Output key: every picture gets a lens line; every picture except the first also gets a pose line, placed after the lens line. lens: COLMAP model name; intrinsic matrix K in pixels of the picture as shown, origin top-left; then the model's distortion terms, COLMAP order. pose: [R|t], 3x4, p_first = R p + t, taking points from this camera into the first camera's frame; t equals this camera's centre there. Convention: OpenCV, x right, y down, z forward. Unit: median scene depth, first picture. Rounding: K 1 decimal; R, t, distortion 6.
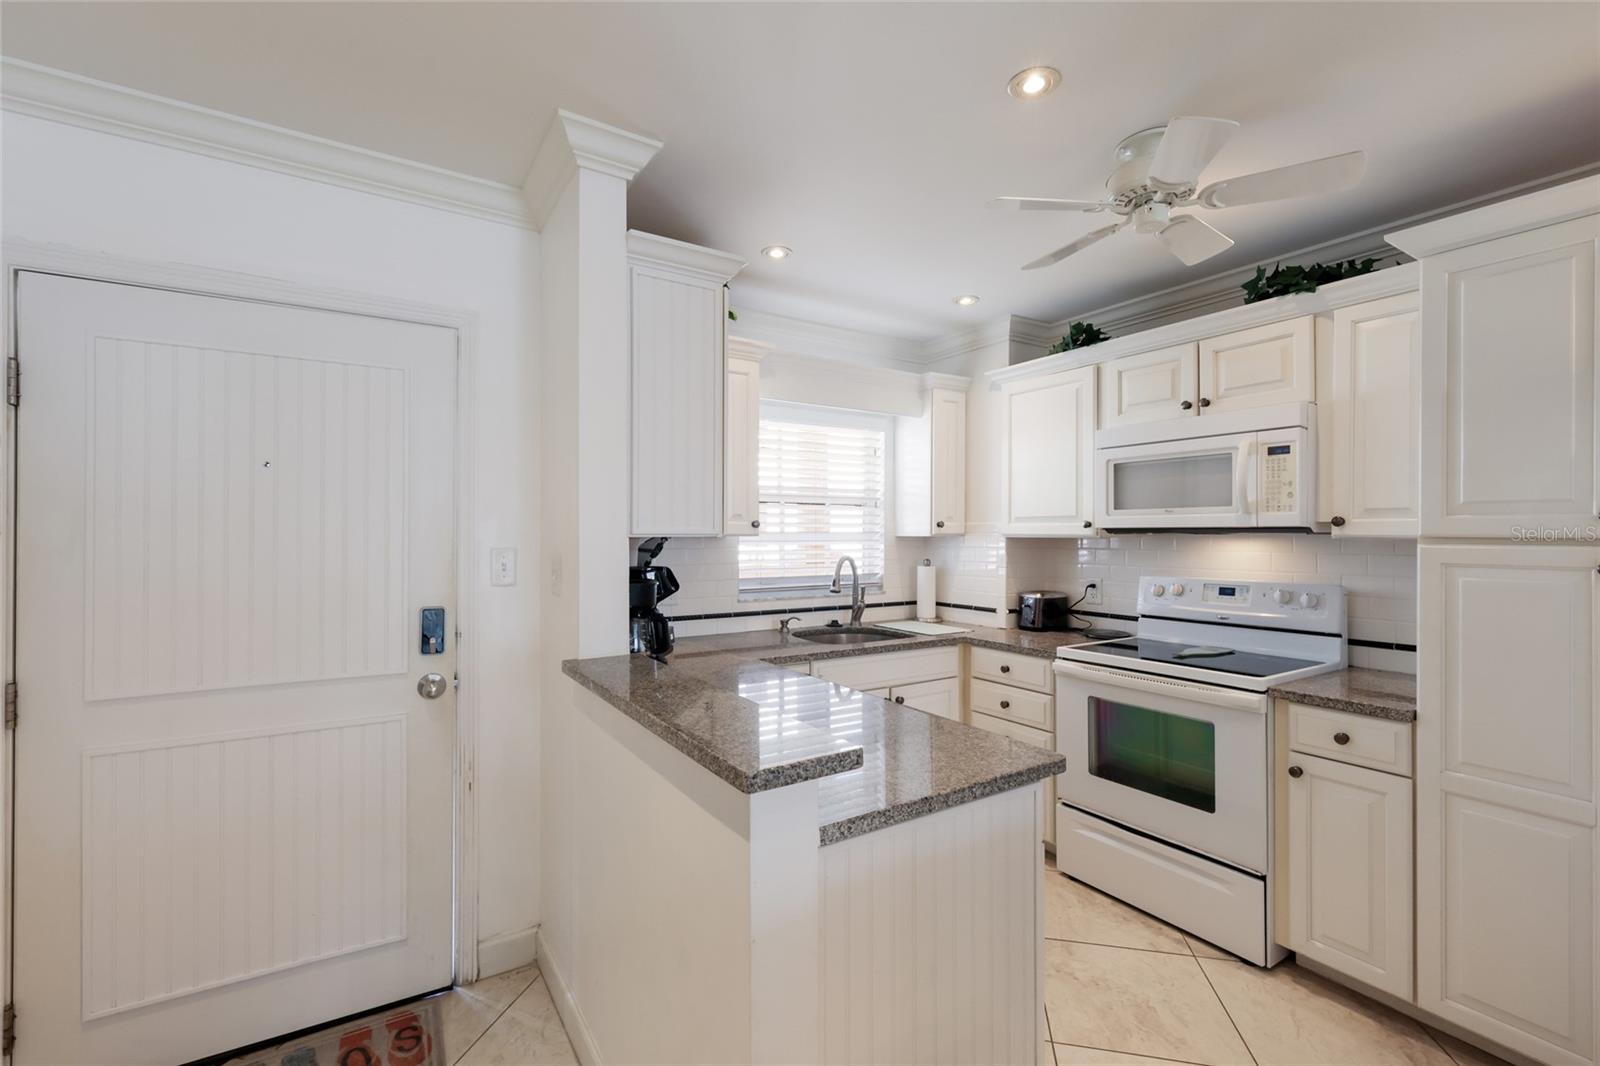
lens RADIAL K [[696.3, 0, 800.0], [0, 696.3, 533.0], [0, 0, 1]] dist [-0.000314, -0.000111]
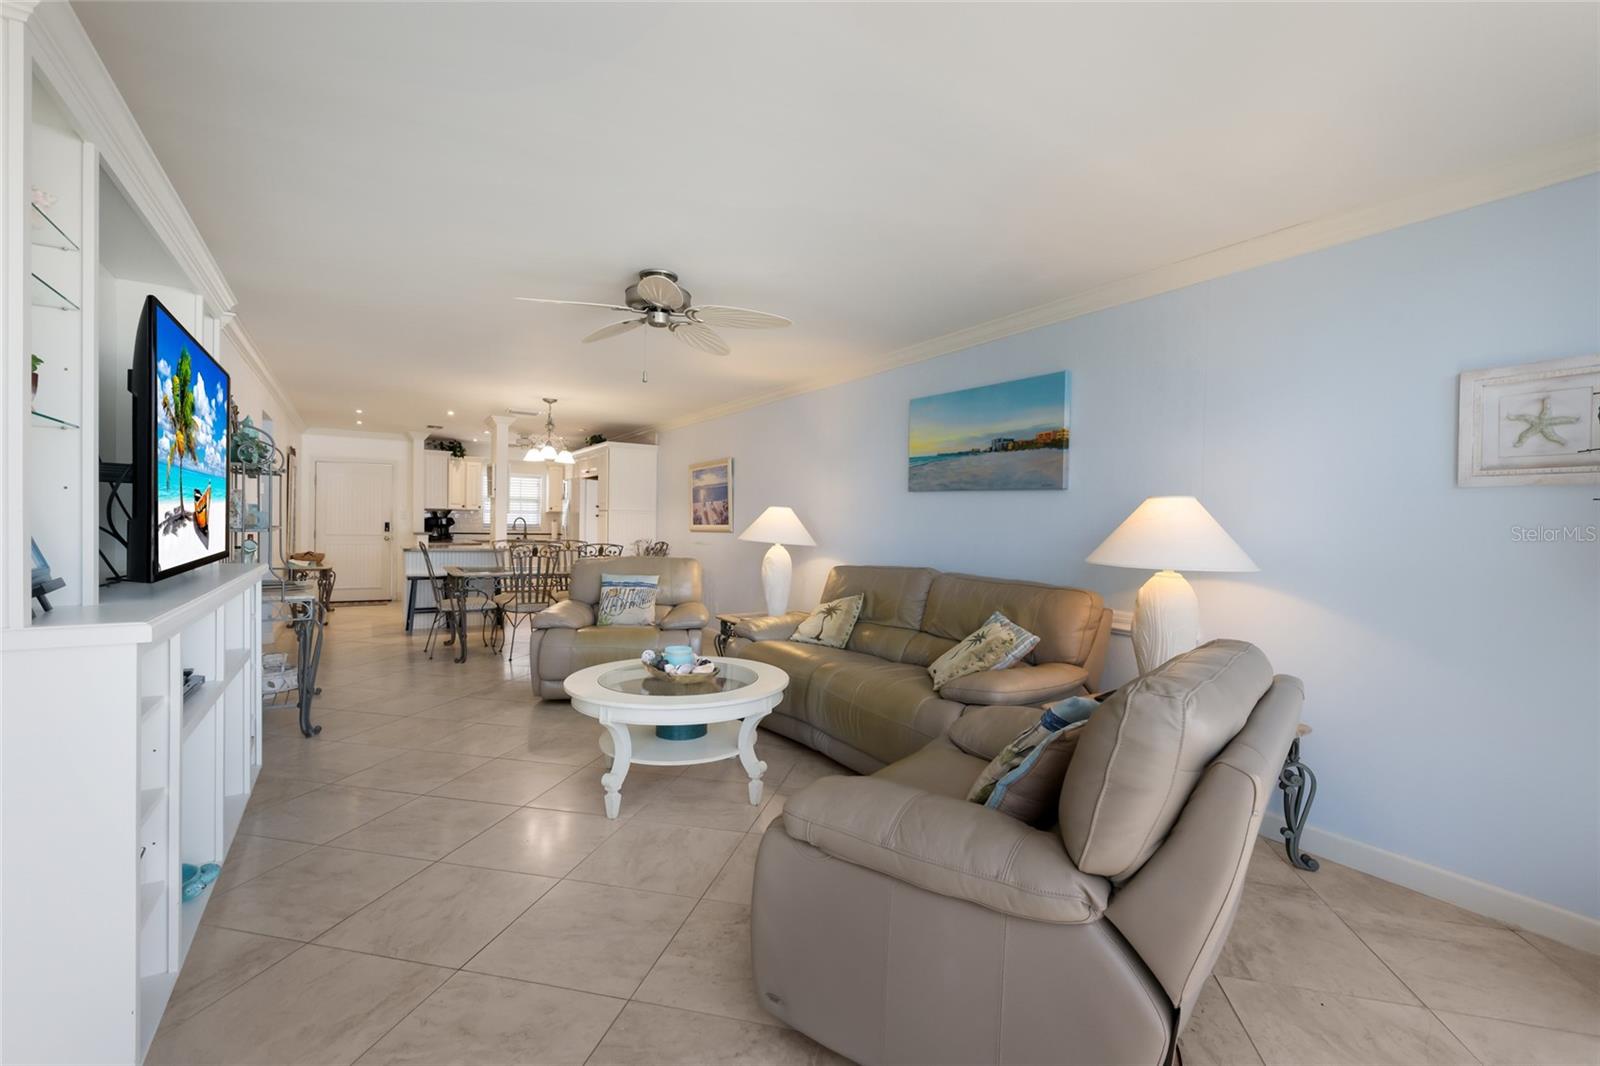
lens RADIAL K [[696.3, 0, 800.0], [0, 696.3, 533.0], [0, 0, 1]] dist [-0.000314, -0.000111]
pose [[0.999856, 0.015339, -0.007283, 1.452939], [-0.015238, 0.999791, 0.013664, 0.042533], [0.007491, -0.013552, 0.999880, -2.335196]]
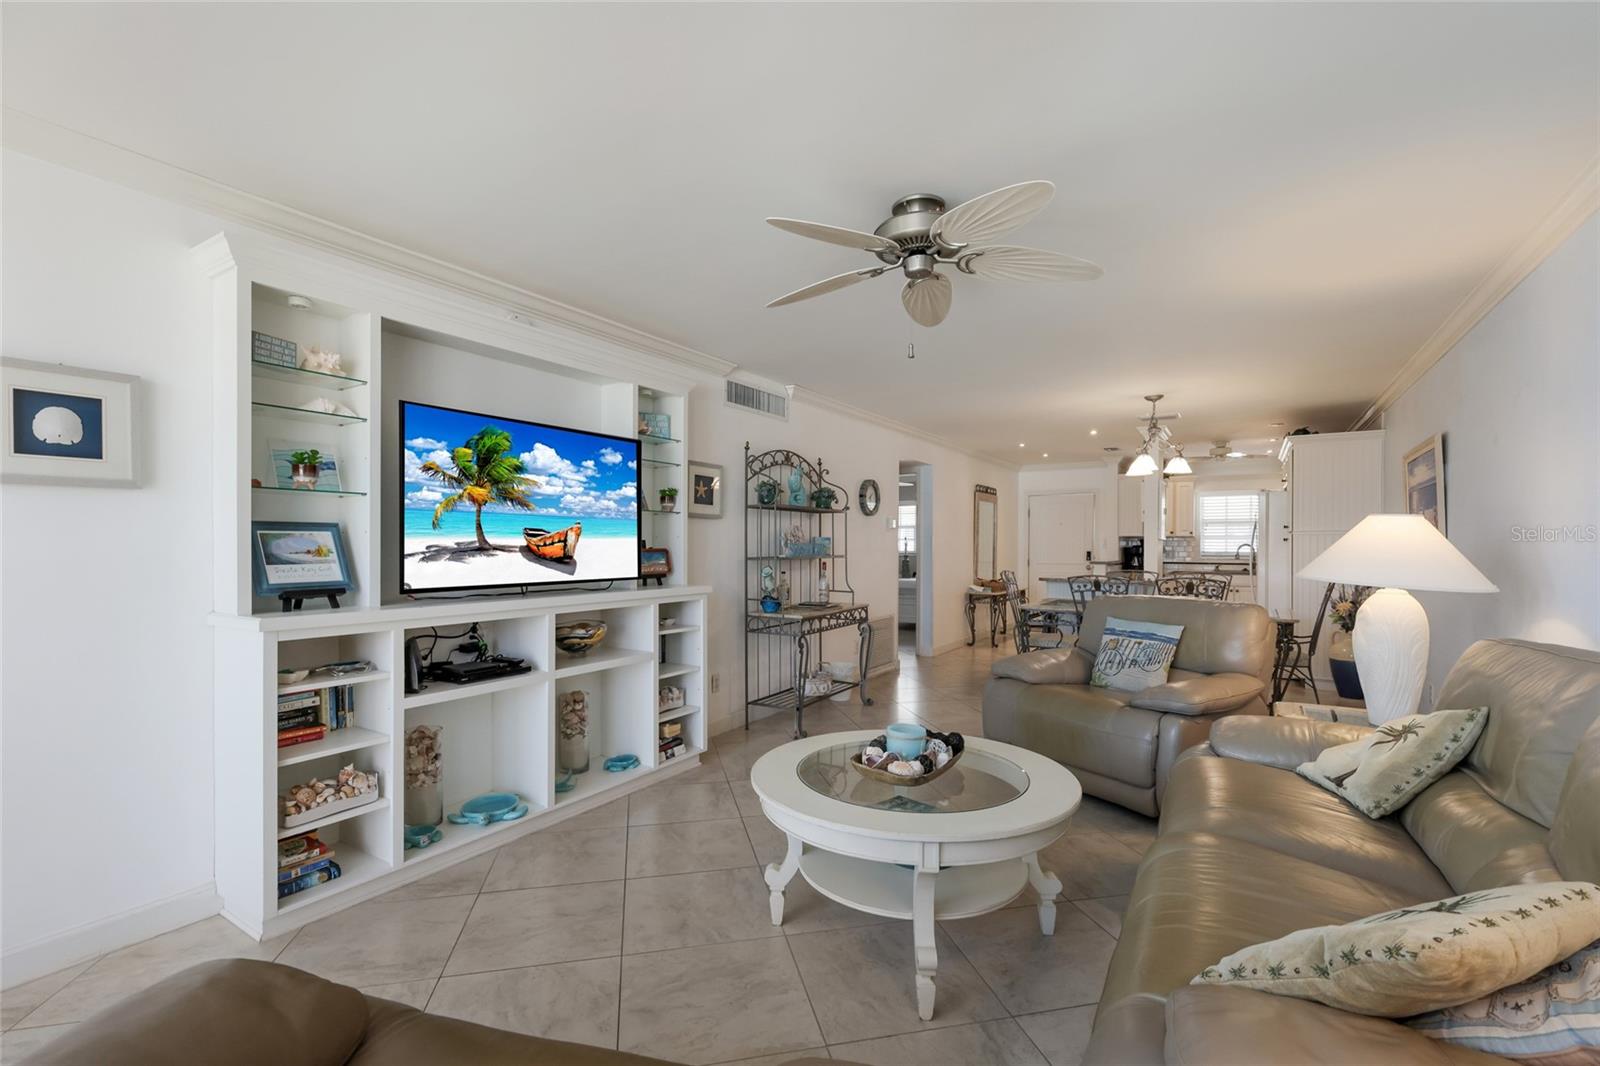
lens RADIAL K [[701.4, 0, 797.7], [0, 701.4, 553.8], [0, 0, 1]] dist [-0.000385, -0.000081]
pose [[0.422466, 0.008829, -0.906336, 1.838113], [0.001005, 0.999947, 0.010209, 0.042929], [0.906378, -0.005224, 0.422434, -1.760440]]
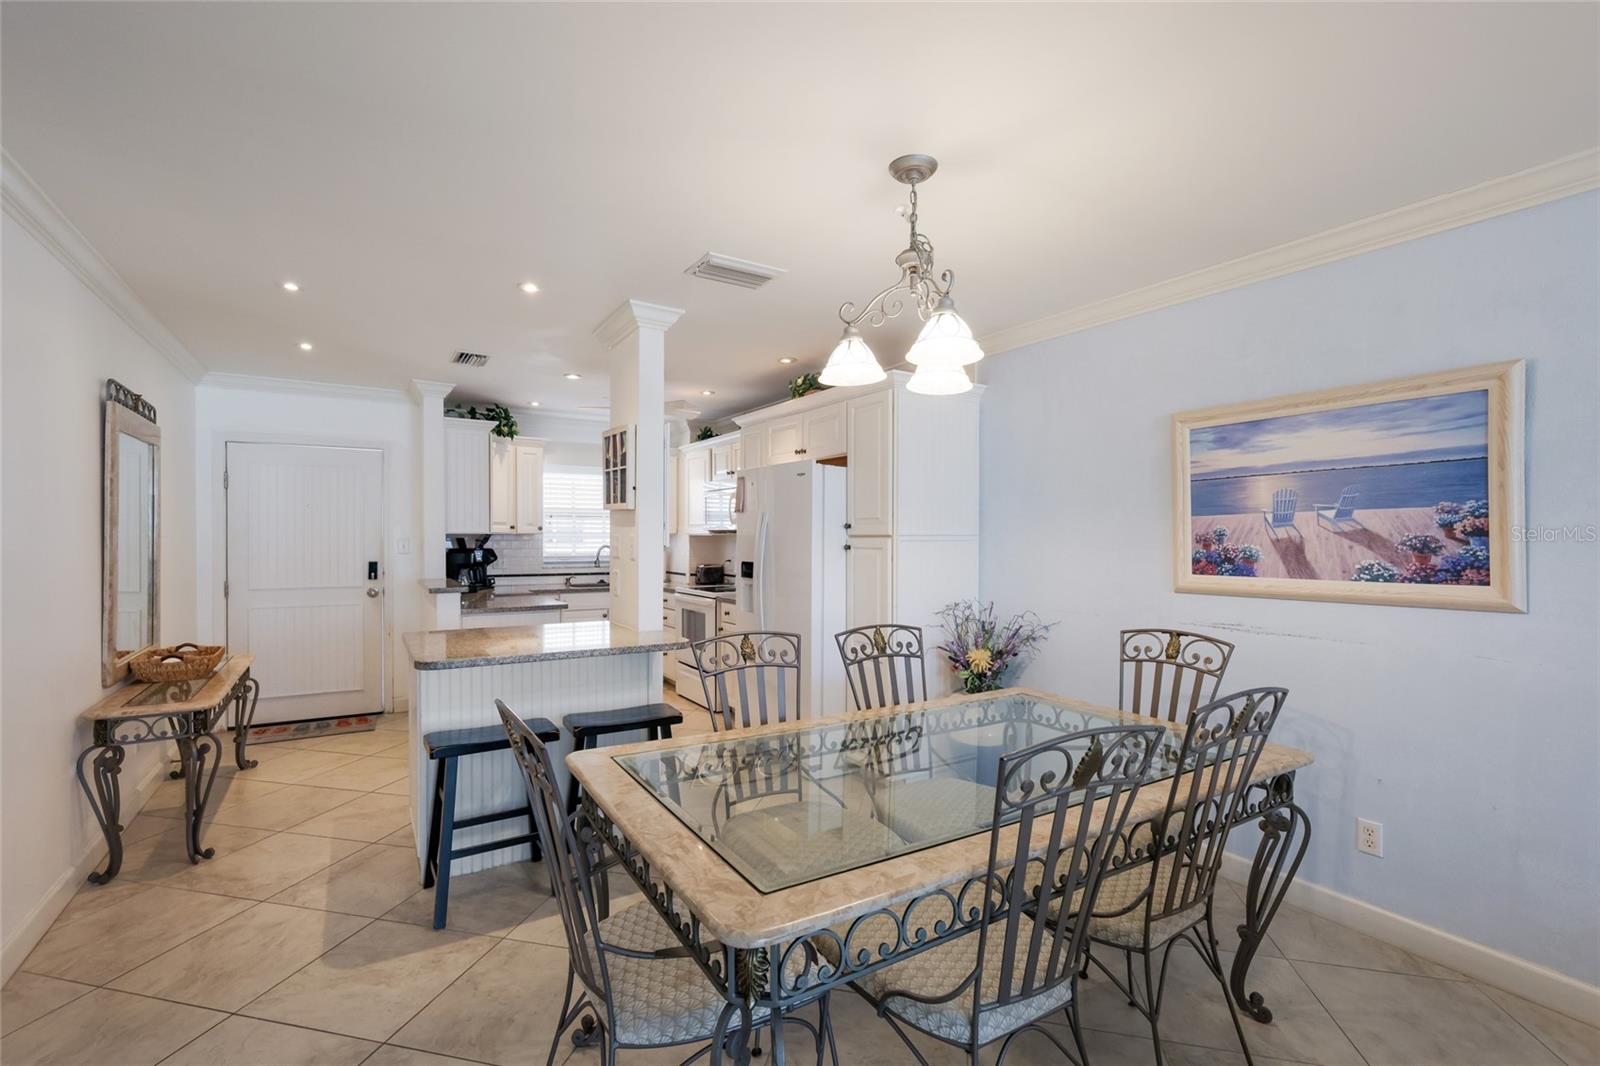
lens RADIAL K [[706.9, 0, 797.6], [0, 706.9, 542.9], [0, 0, 1]] dist [-0.002898, -0.000220]
pose [[0.999955, 0.001477, -0.009355, 0.620015], [-0.001372, 0.999935, 0.011298, 0.005259], [0.009371, -0.011285, 0.999892, -0.925238]]
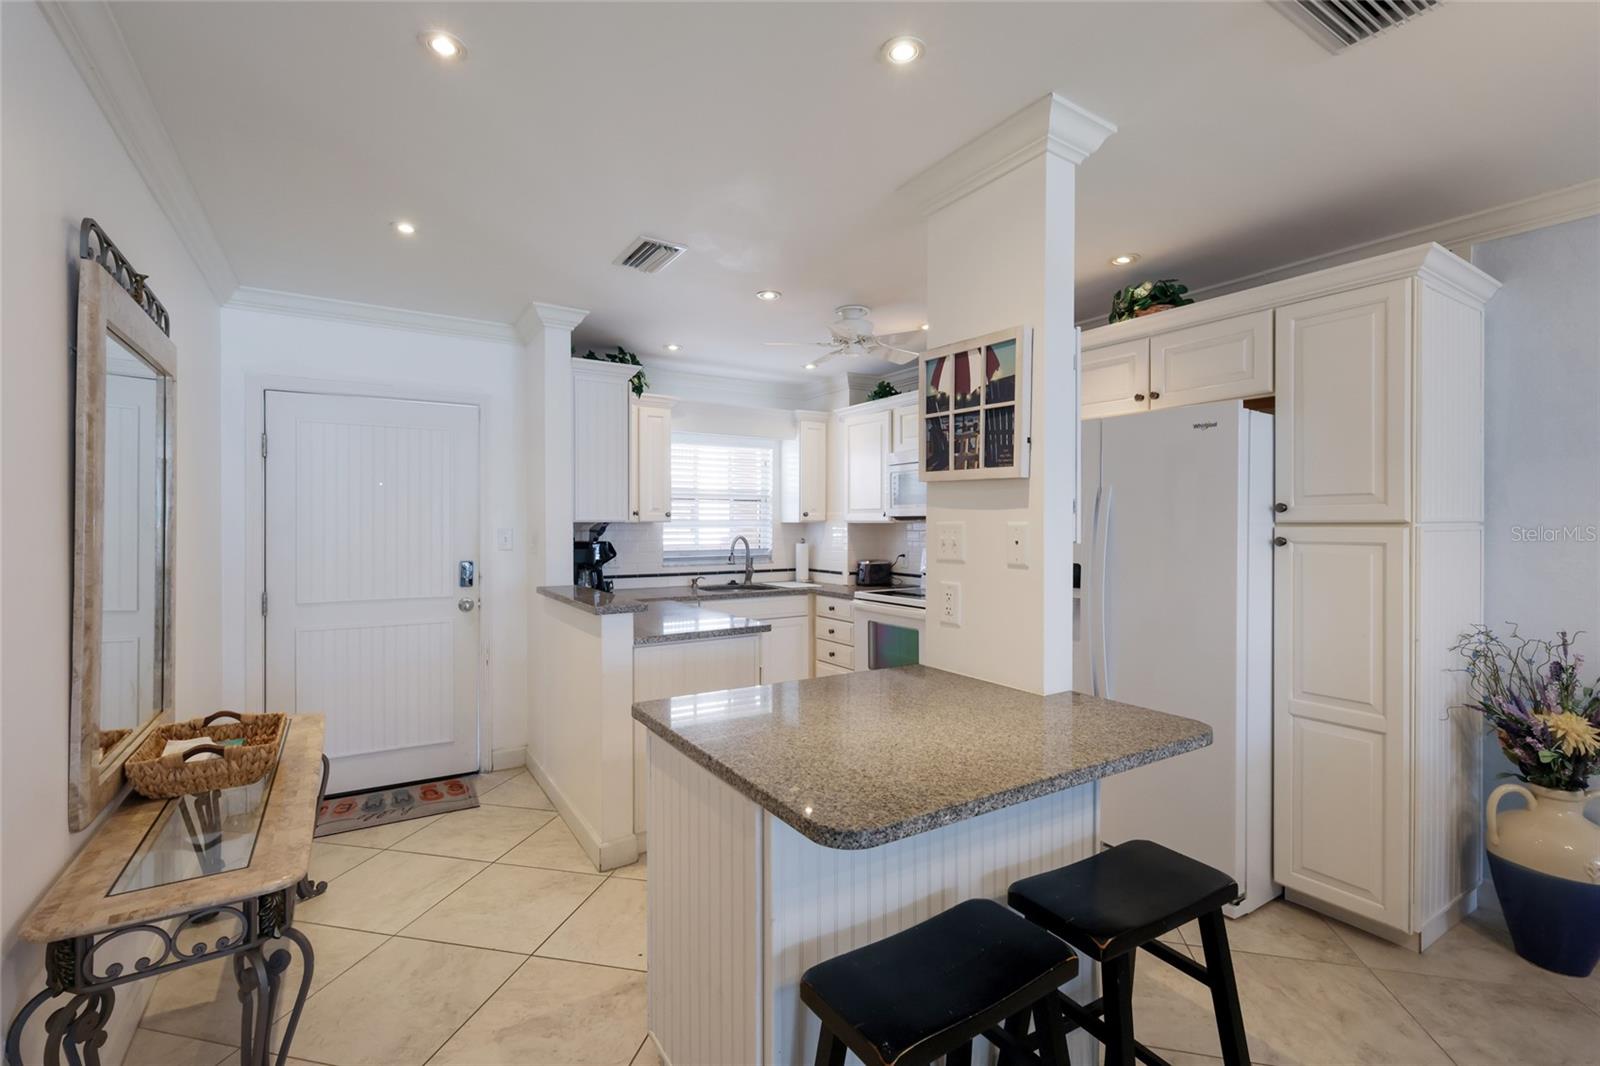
lens RADIAL K [[709.9, 0, 805.5], [0, 709.9, 524.6], [0, 0, 1]] dist [-0.001182, -0.000478]
pose [[0.999997, -0.002124, 0.001314, 0.209389], [0.002119, 0.999991, 0.003639, 0.004256], [-0.001322, -0.003636, 0.999993, -0.504191]]
